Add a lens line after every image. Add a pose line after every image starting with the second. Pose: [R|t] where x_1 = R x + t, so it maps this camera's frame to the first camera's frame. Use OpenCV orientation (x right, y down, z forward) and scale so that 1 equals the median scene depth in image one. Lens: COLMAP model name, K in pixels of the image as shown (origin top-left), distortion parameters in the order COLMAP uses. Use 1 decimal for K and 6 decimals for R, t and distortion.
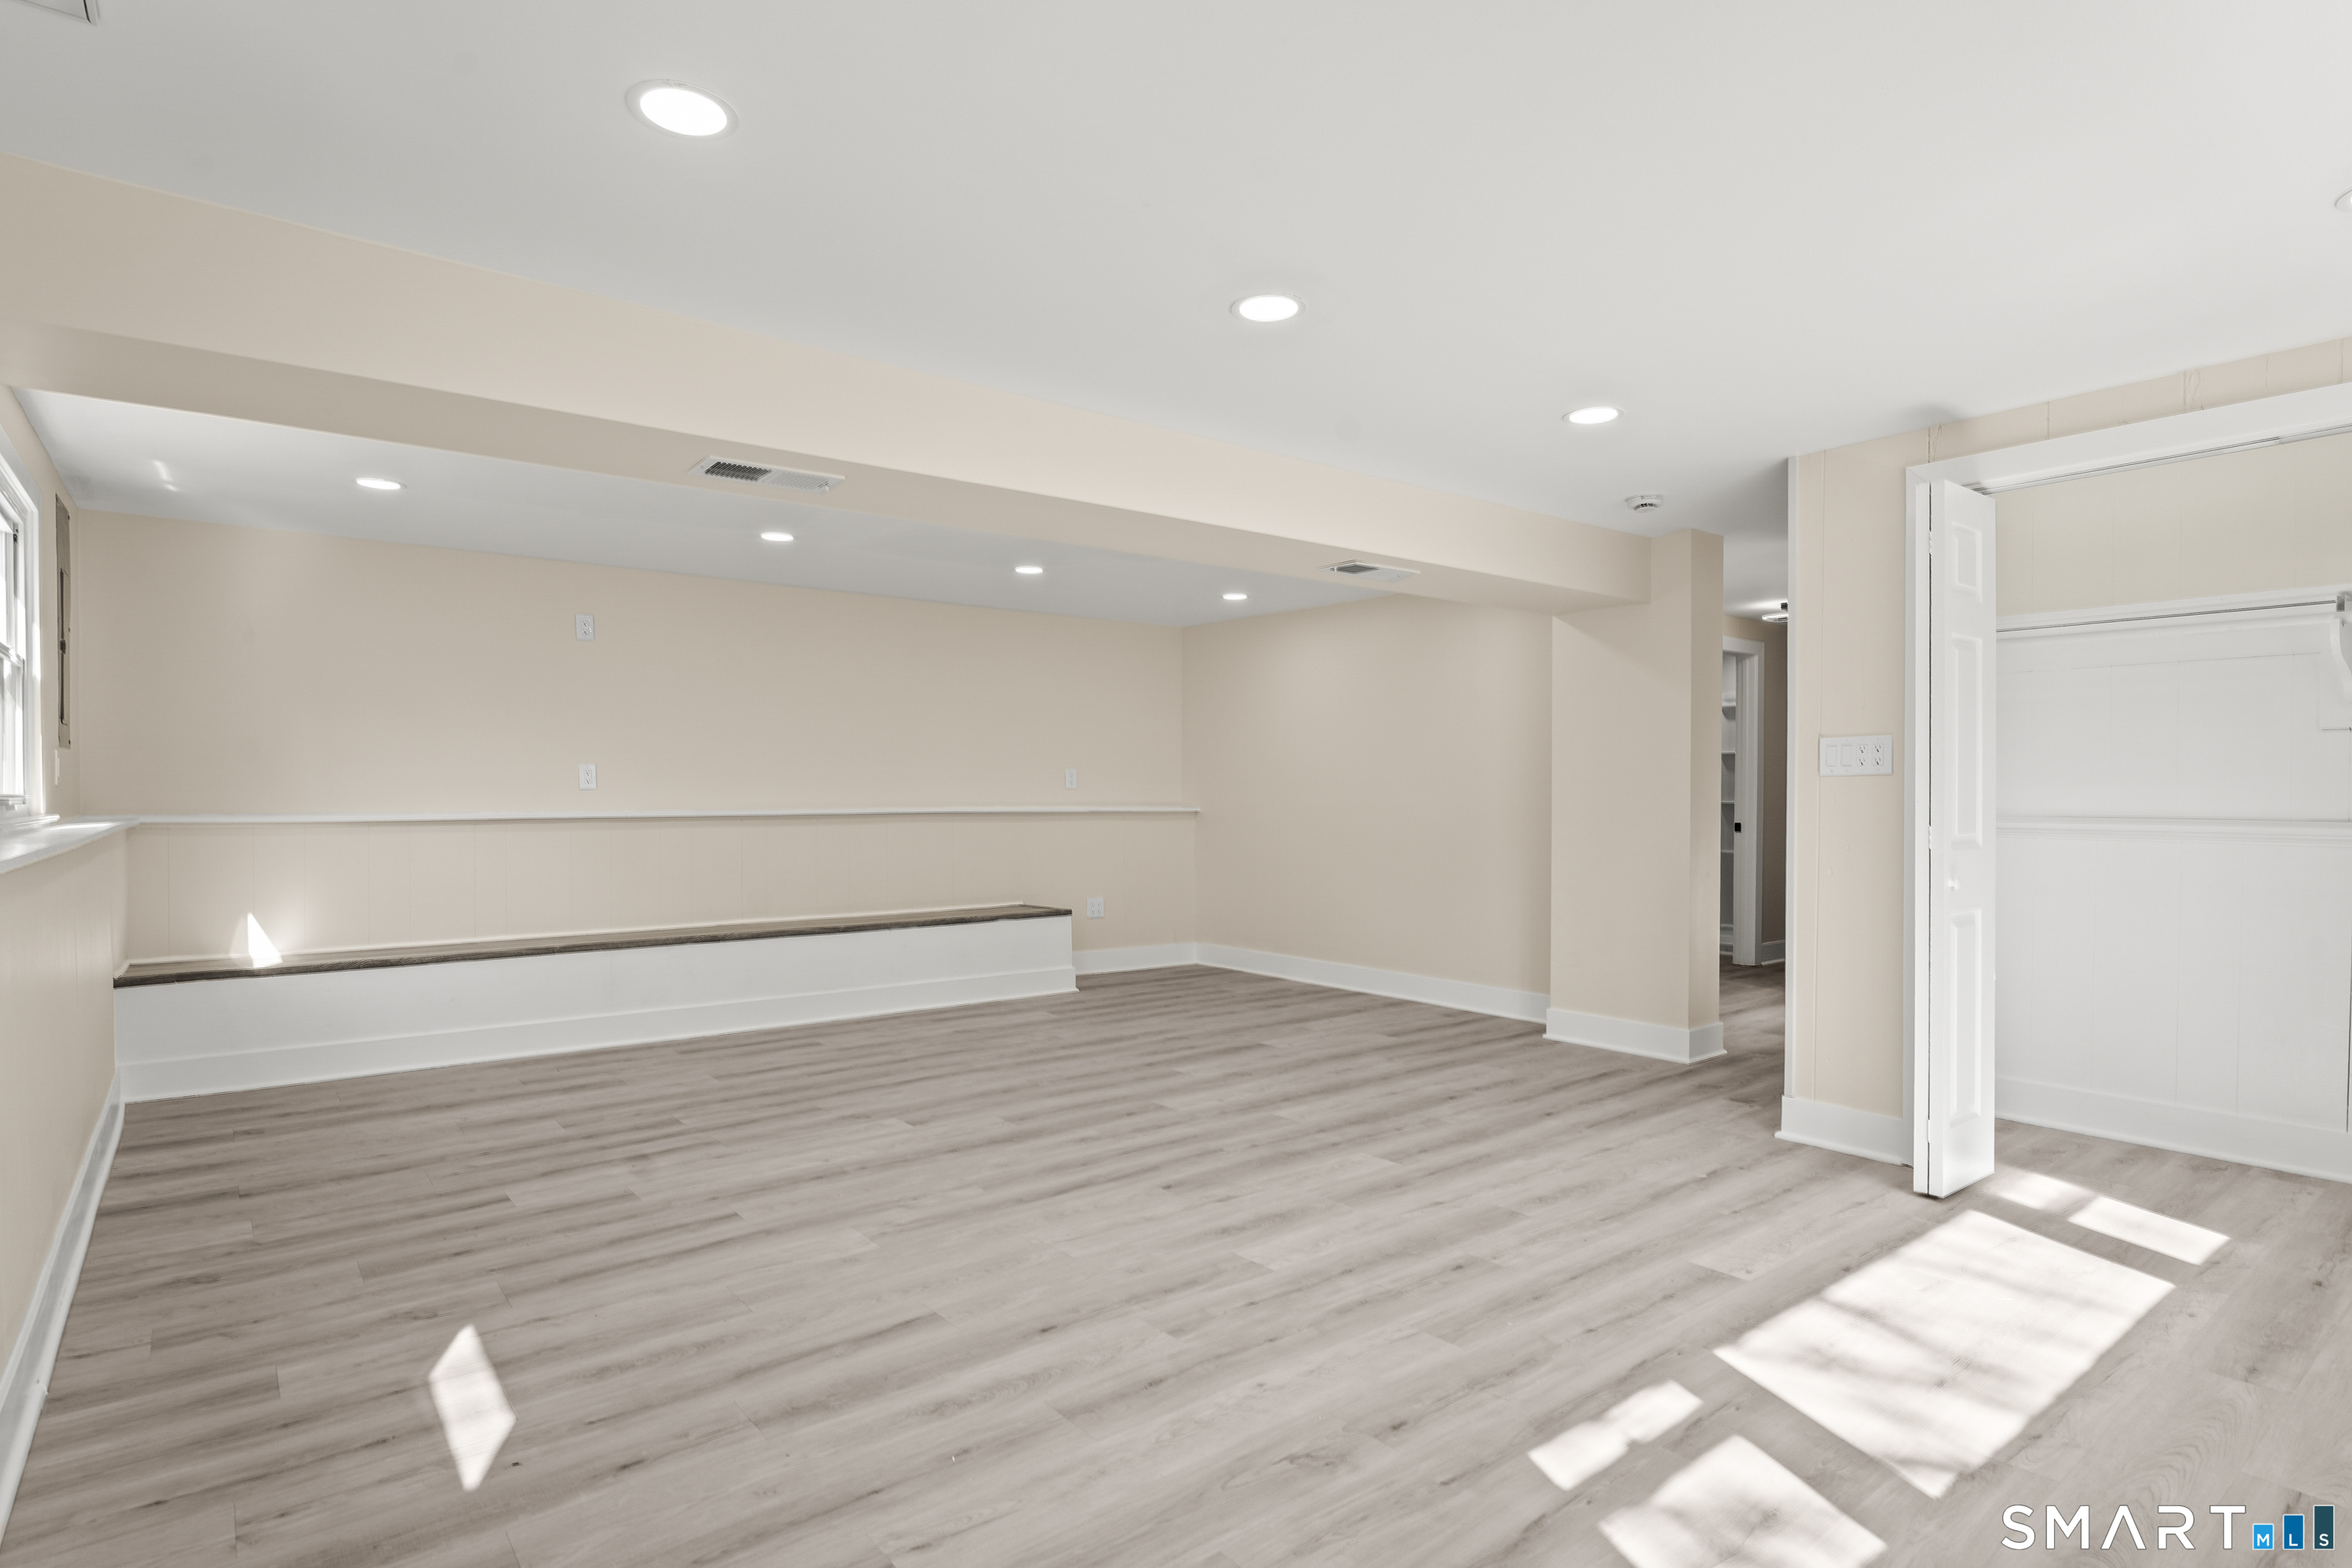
lens RADIAL K [[1196.8, 0, 1157.4], [0, 1196.8, 793.8], [0, 0, 1]] dist [-0.003697, -0.001301]
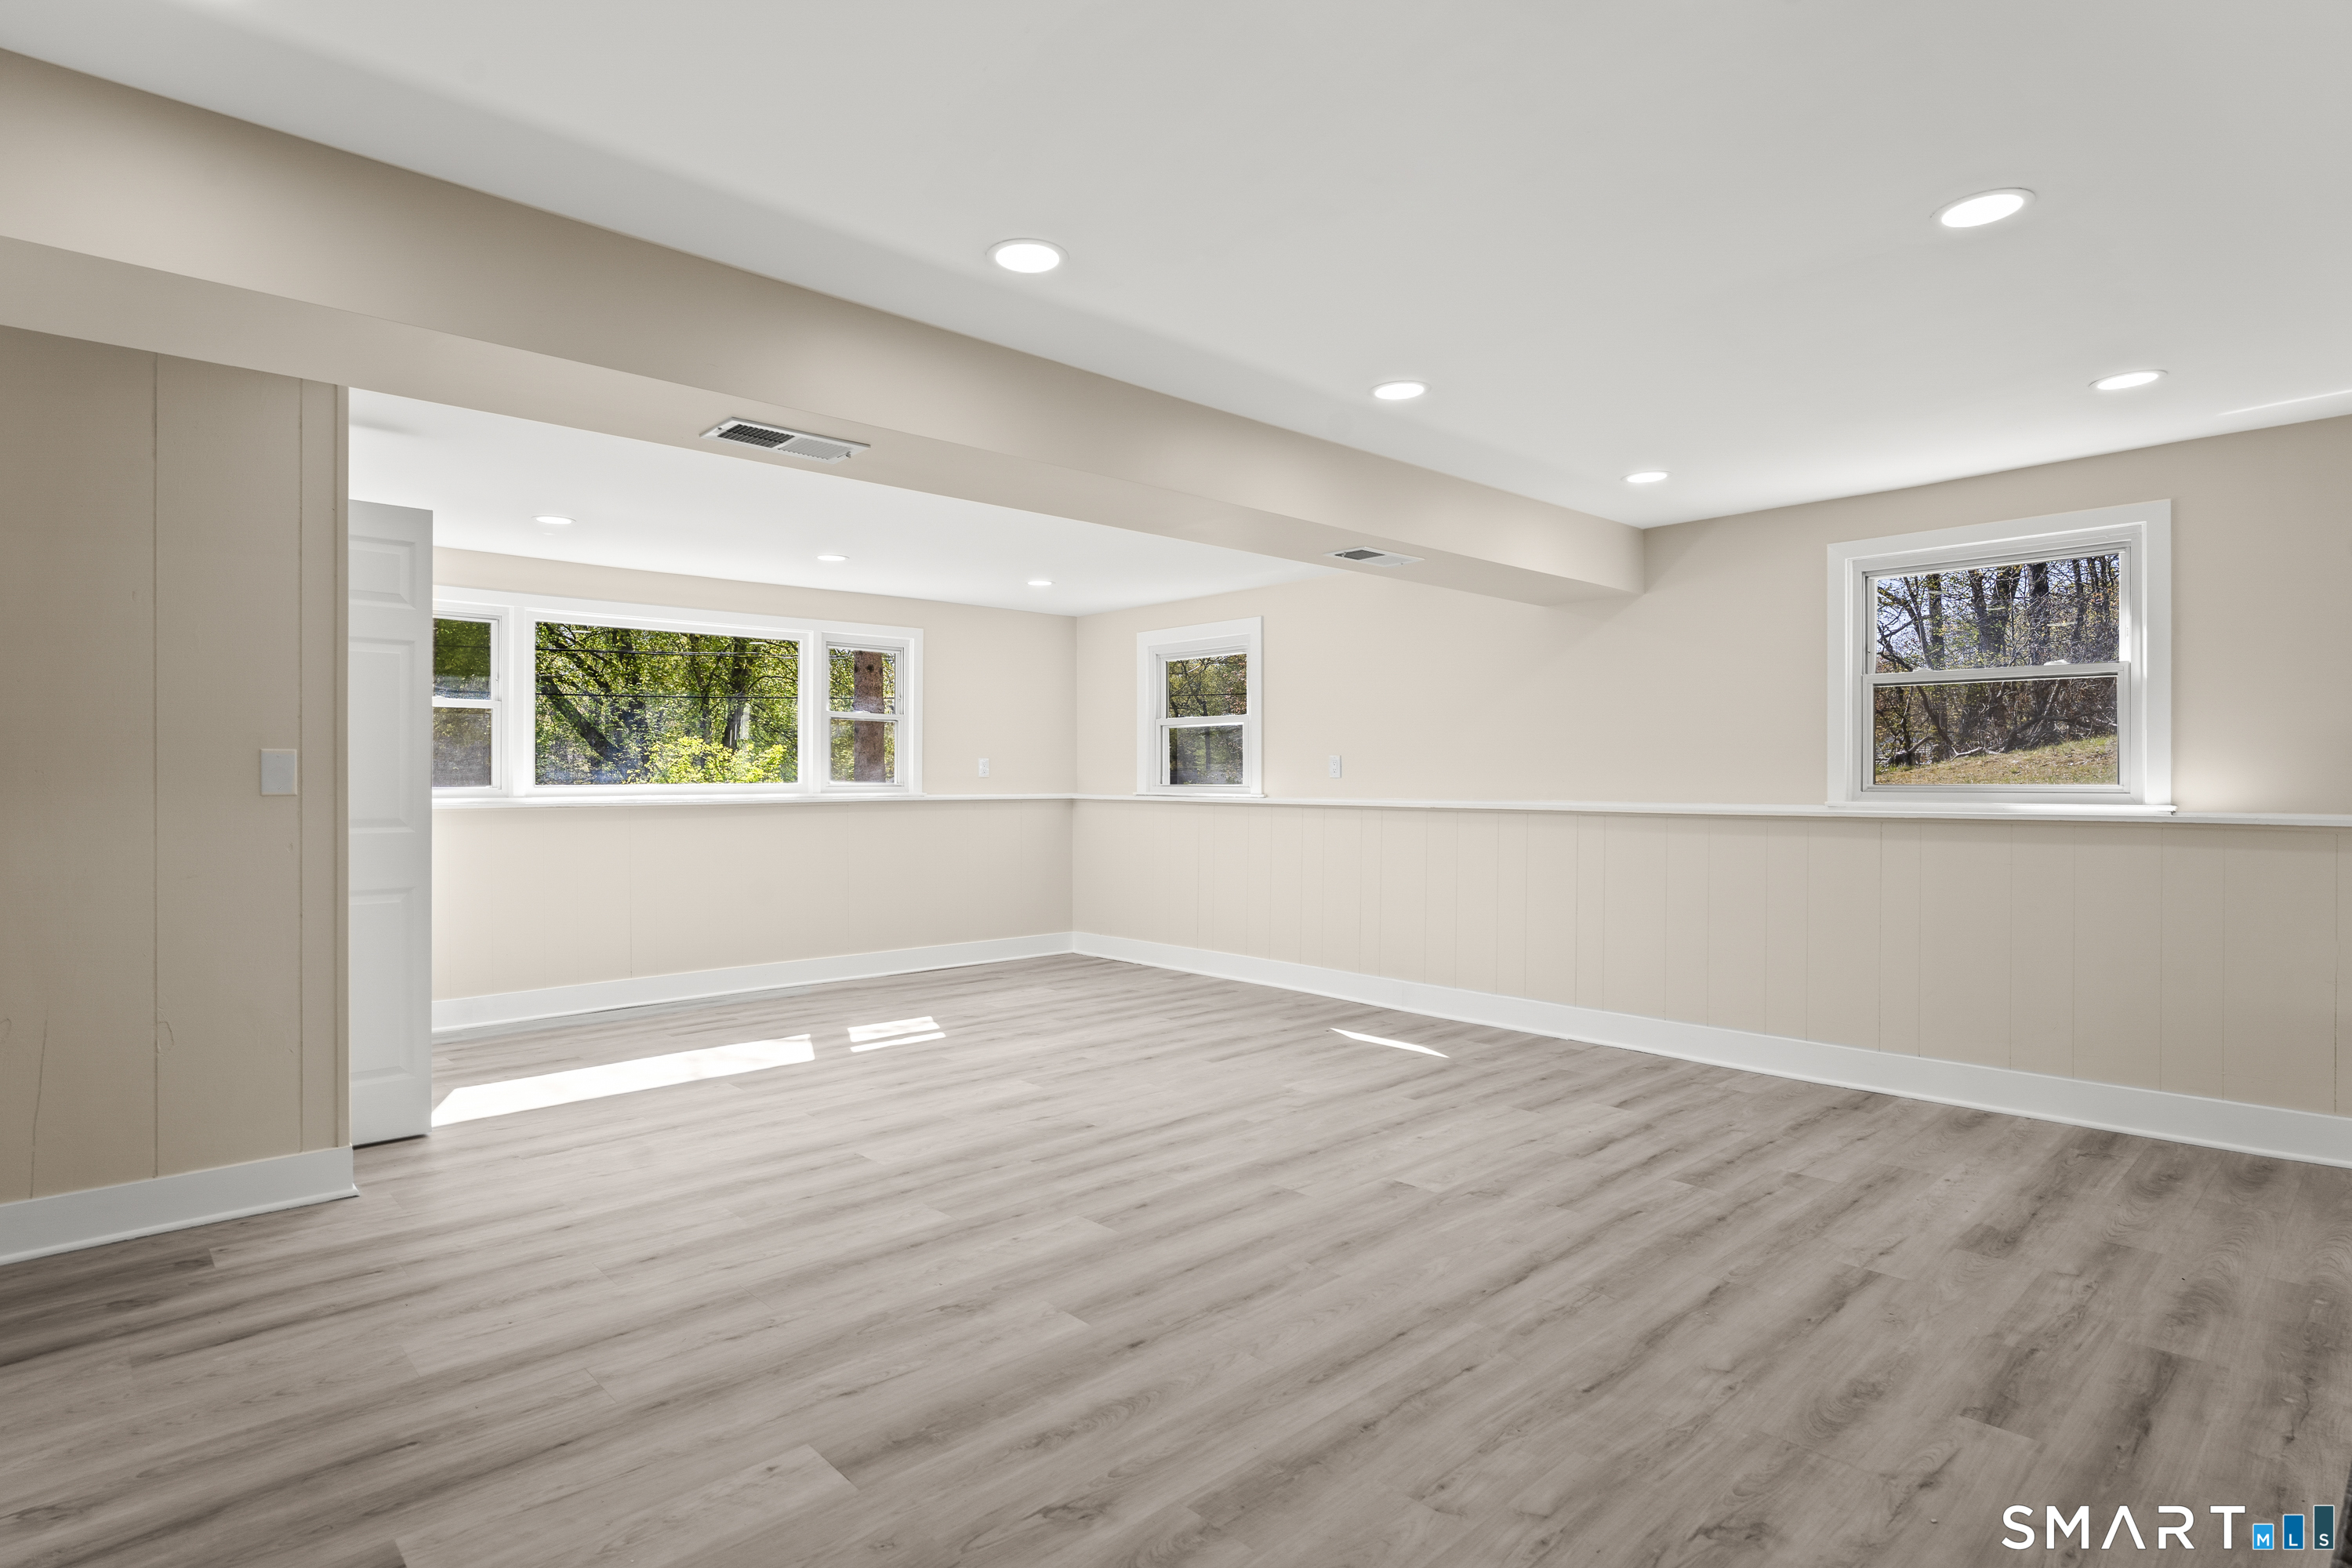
lens RADIAL K [[1196.8, 0, 1167.3], [0, 1196.8, 769.0], [0, 0, 1]] dist [-0.003697, -0.001301]
pose [[-0.996245, -0.001384, -0.086564, 0.036135], [-0.000831, 0.999979, -0.006418, -0.006634], [0.086571, -0.006322, -0.996226, 2.300998]]
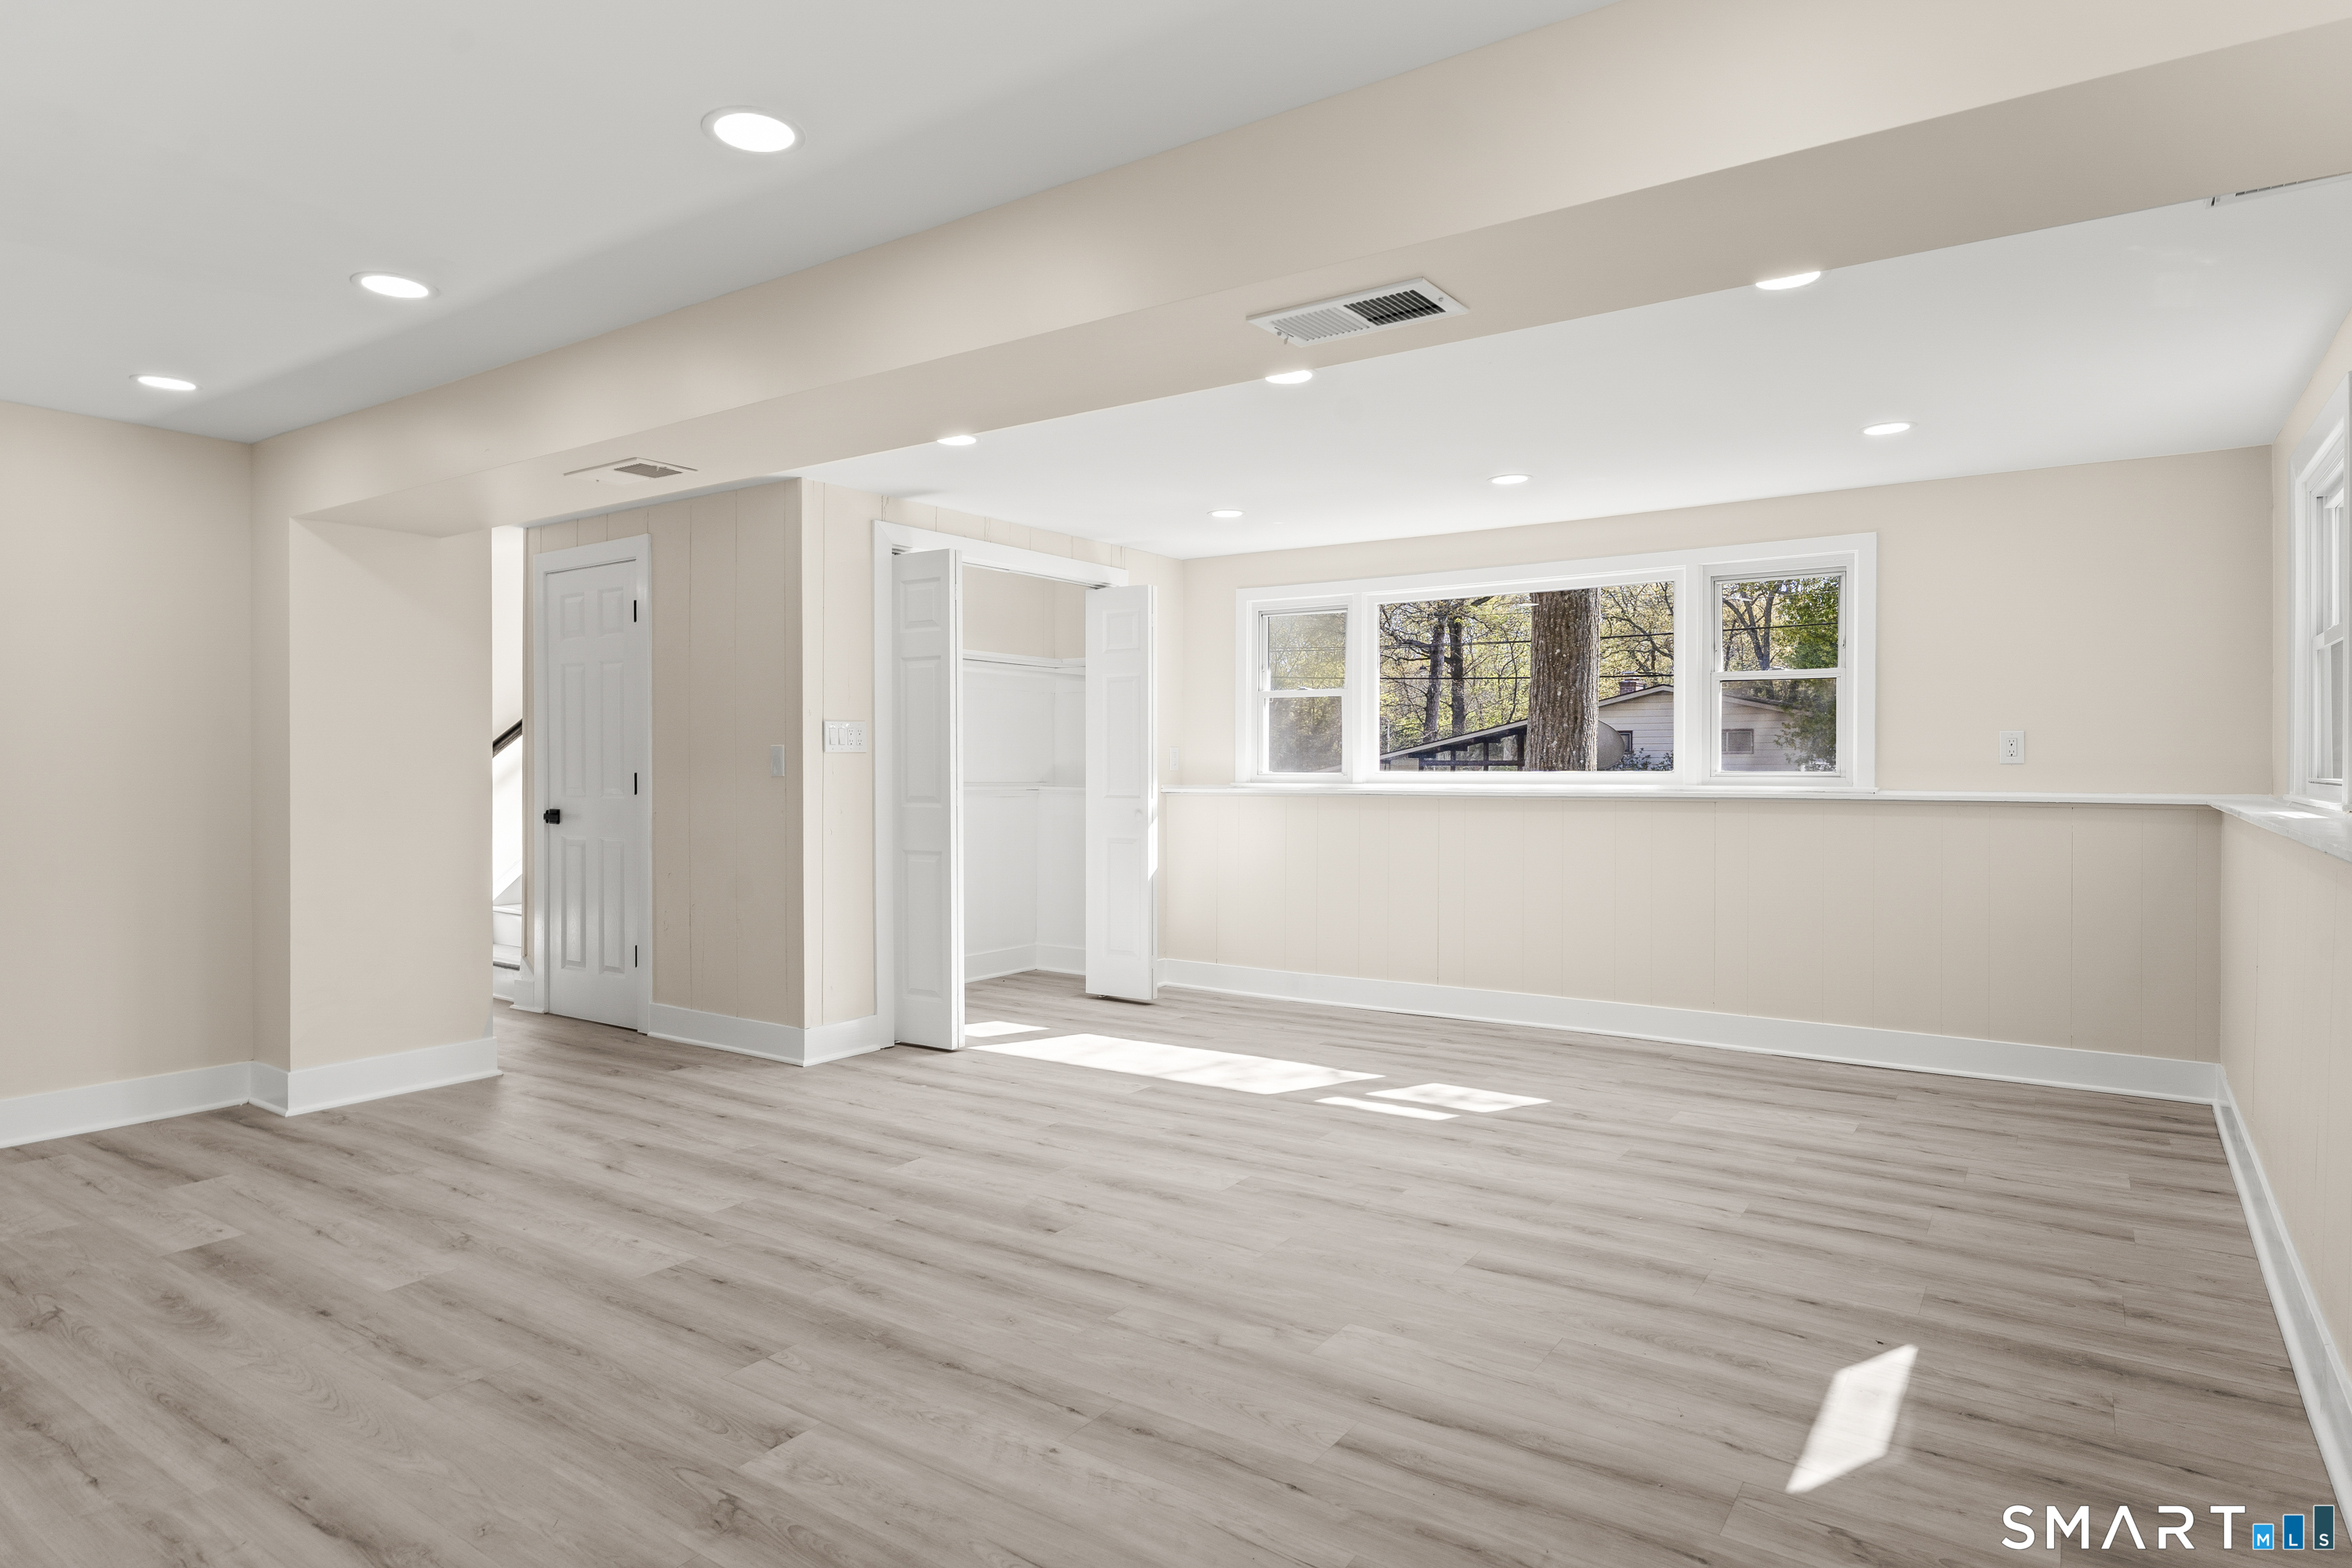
lens RADIAL K [[1343.4, 0, 1171.5], [0, 1343.4, 735.5], [0, 0, 1]] dist [-0.004813, -0.003571]
pose [[-0.302764, 0.021237, 0.952829, -0.996051], [-0.001324, 0.999741, -0.022703, -0.000169], [-0.953065, -0.008135, -0.302657, 1.293852]]
